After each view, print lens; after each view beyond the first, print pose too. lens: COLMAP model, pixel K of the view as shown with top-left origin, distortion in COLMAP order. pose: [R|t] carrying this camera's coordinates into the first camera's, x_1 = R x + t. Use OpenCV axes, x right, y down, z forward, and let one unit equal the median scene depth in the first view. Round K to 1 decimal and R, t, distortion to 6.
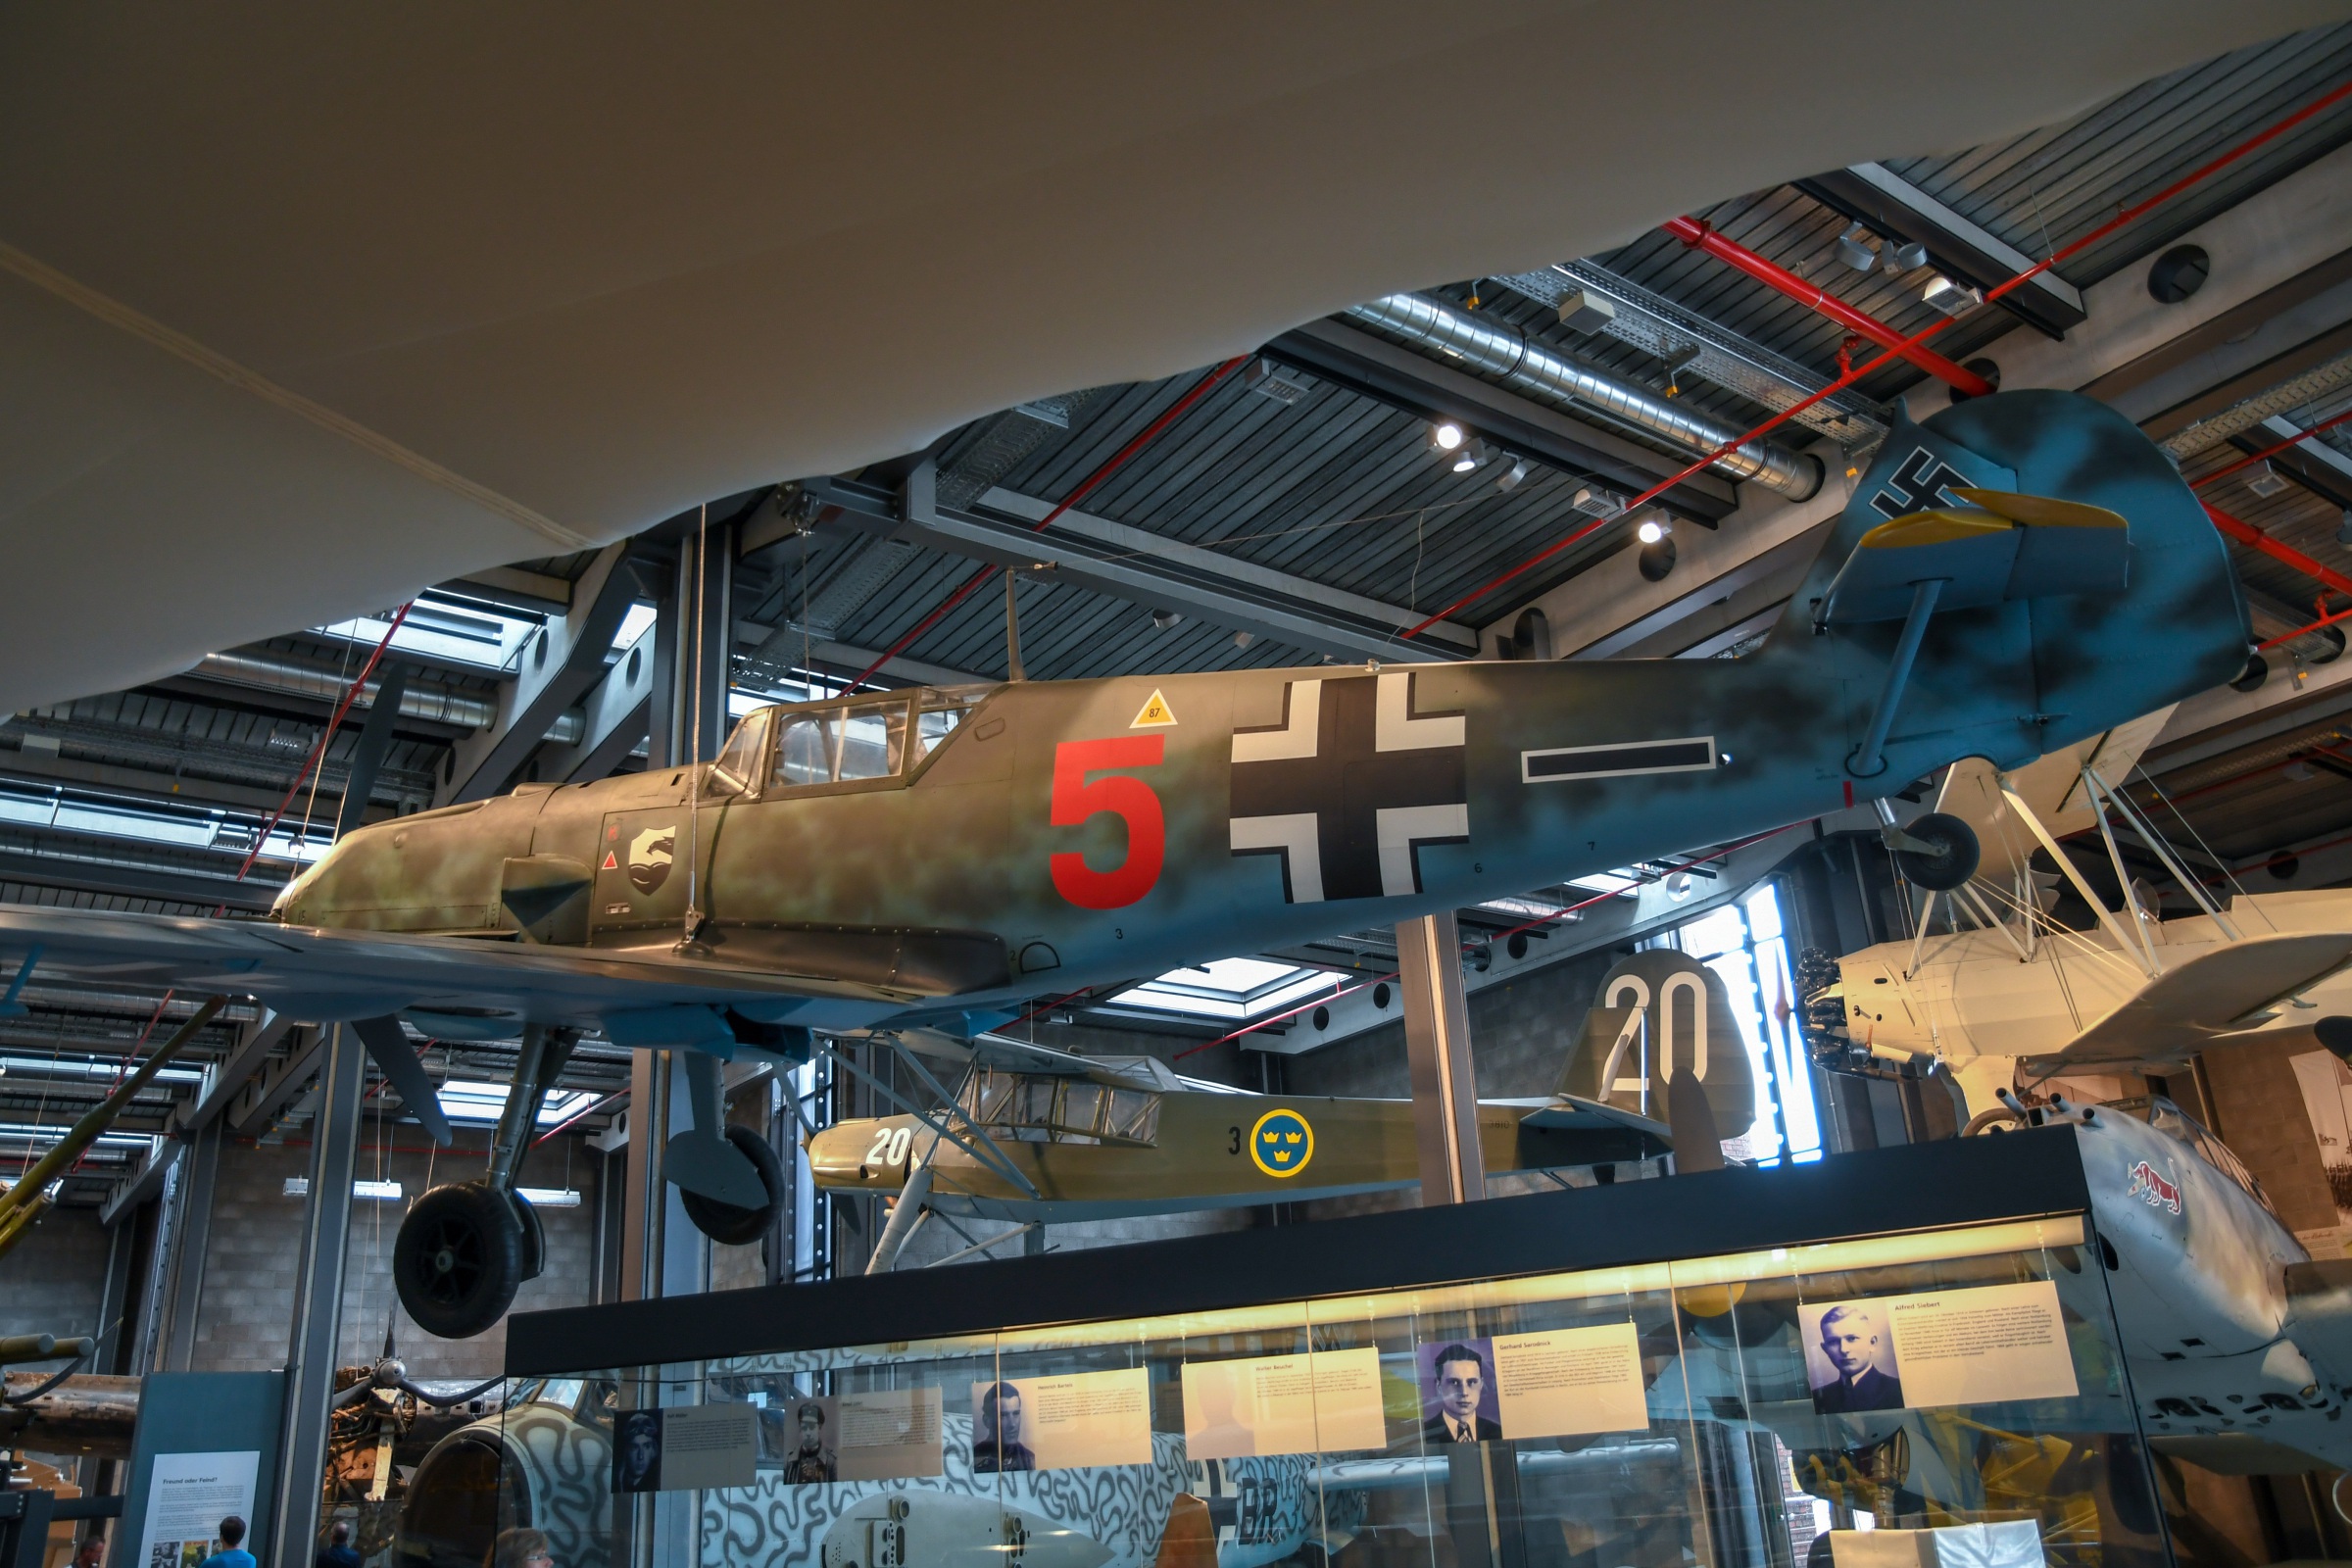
lens RADIAL K [[1752.7, 0, 1176.0], [0, 1752.7, 784.0], [0, 0, 1]] dist [-0.115087, 0.126118]
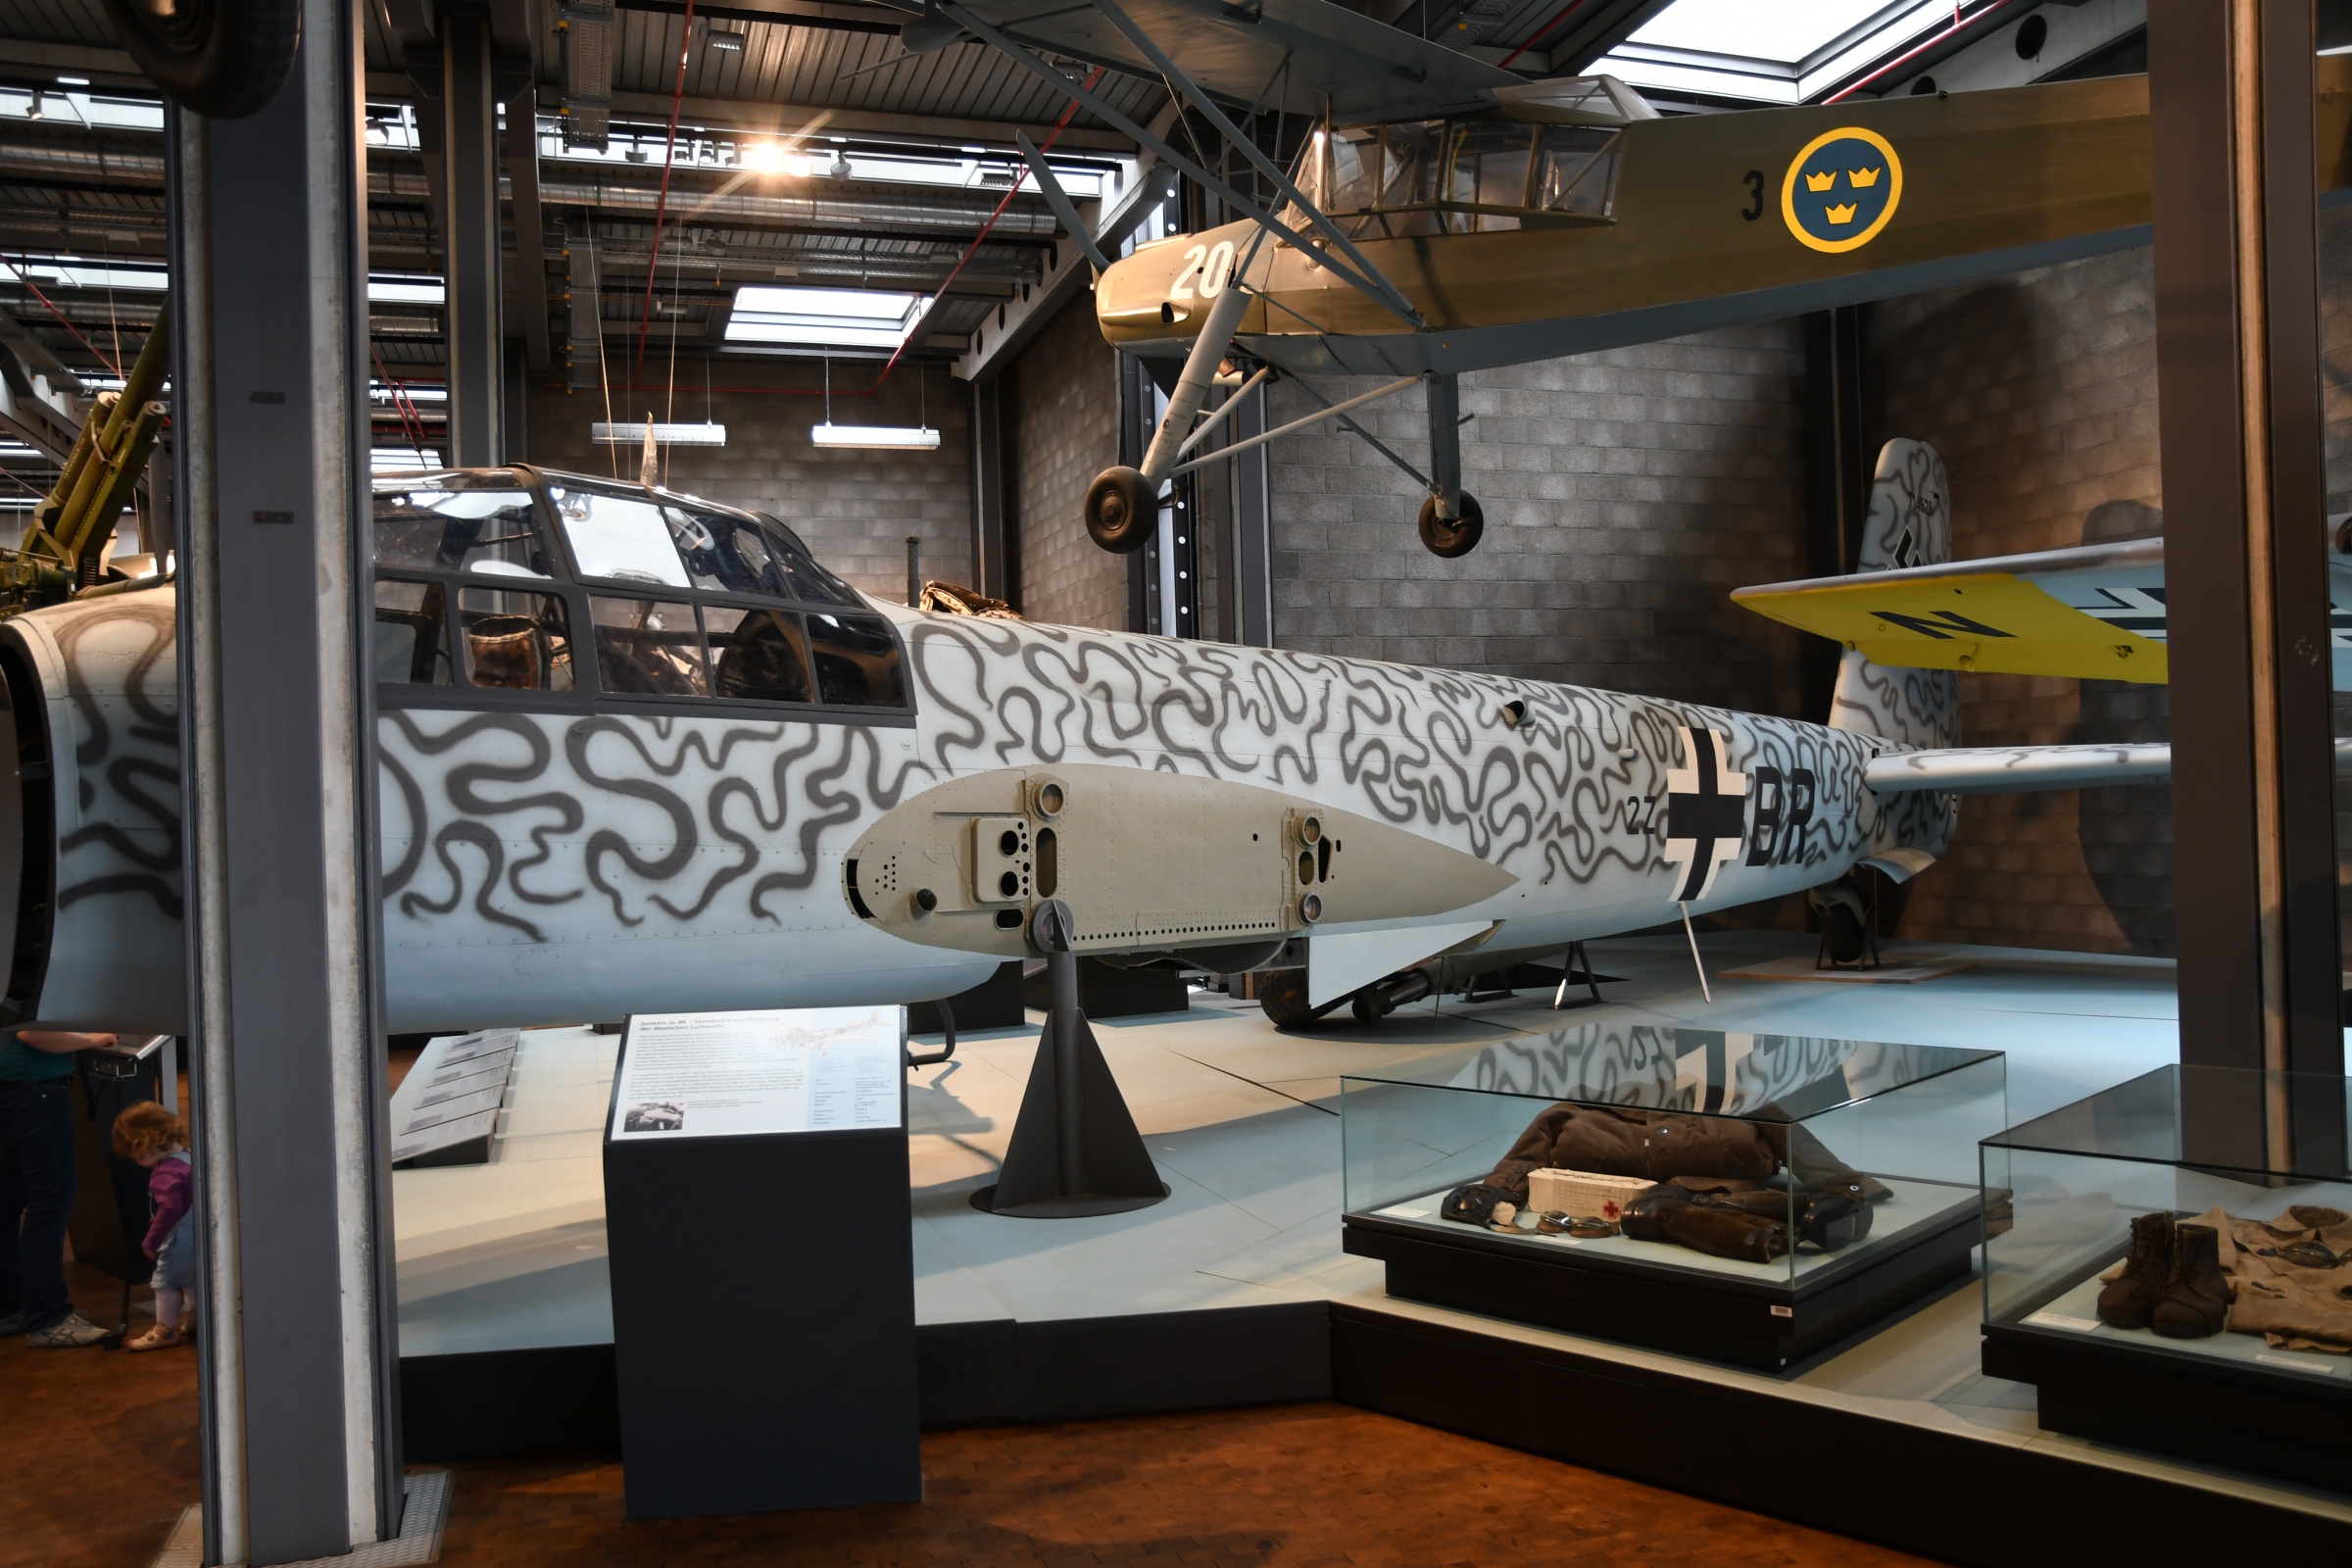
lens RADIAL K [[1847.2, 0, 1176.0], [0, 1847.2, 784.0], [0, 0, 1]] dist [-0.043795, 0.002254]
pose [[0.957251, 0.024963, -0.288178, 0.033255], [0.086032, 0.926614, 0.366041, 0.163225], [0.276167, -0.375185, 0.884855, 0.390863]]
